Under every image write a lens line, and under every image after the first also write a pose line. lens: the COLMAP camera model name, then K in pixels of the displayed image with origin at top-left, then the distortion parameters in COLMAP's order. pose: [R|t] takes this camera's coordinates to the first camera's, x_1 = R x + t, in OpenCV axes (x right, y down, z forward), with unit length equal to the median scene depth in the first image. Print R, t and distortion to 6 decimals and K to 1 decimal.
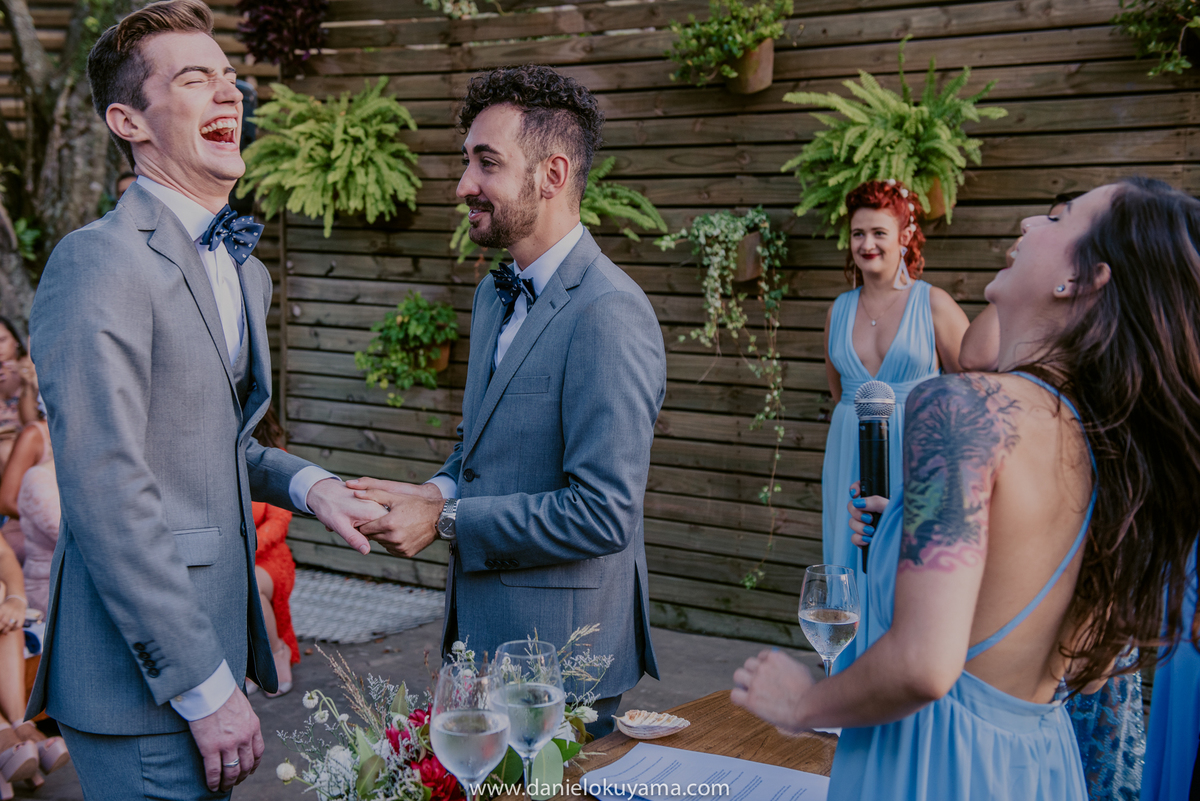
lens RADIAL K [[1378.6, 0, 599.0], [0, 1378.6, 401.5], [0, 0, 1]] dist [0.029418, 0.000000]
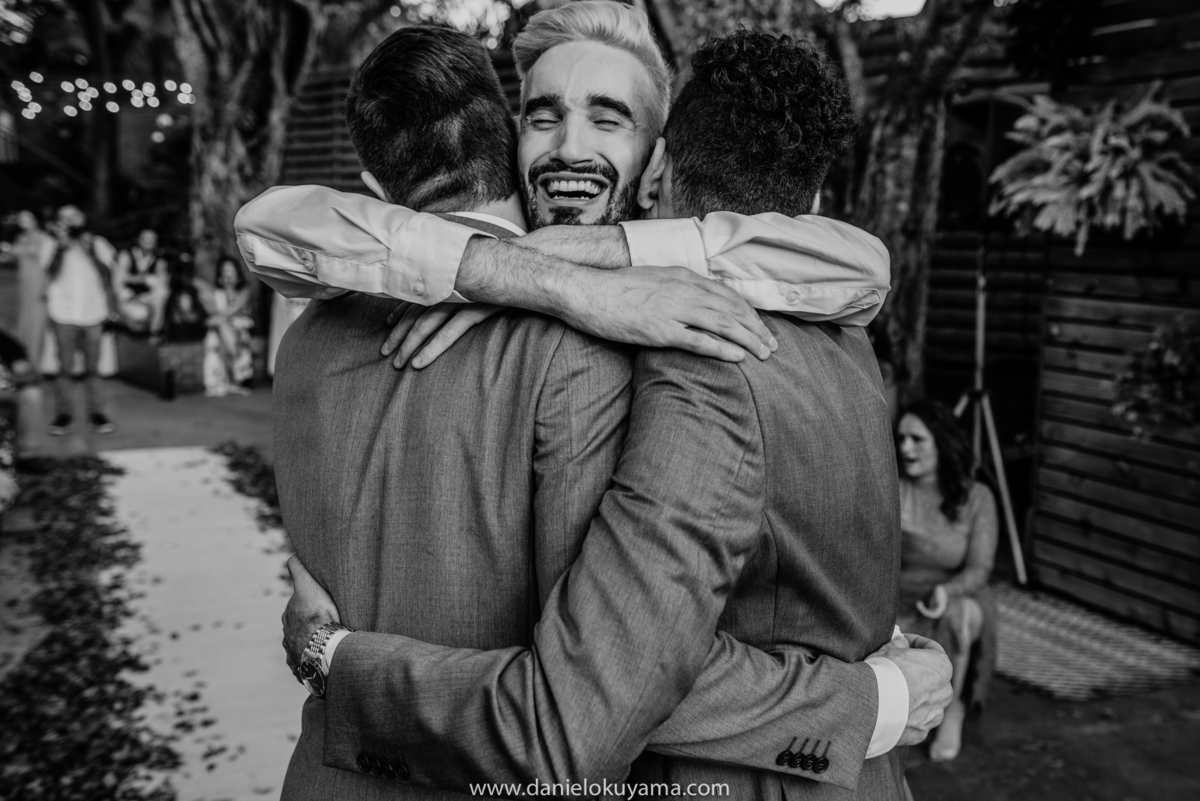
lens RADIAL K [[1243.4, 0, 599.8], [0, 1243.4, 395.1], [0, 0, 1]] dist [-0.003562, 0.000000]
pose [[0.822222, 0.060020, -0.565993, 0.018808], [-0.060855, 0.997994, 0.017427, -0.019295], [0.565904, 0.020115, 0.824226, 0.121971]]
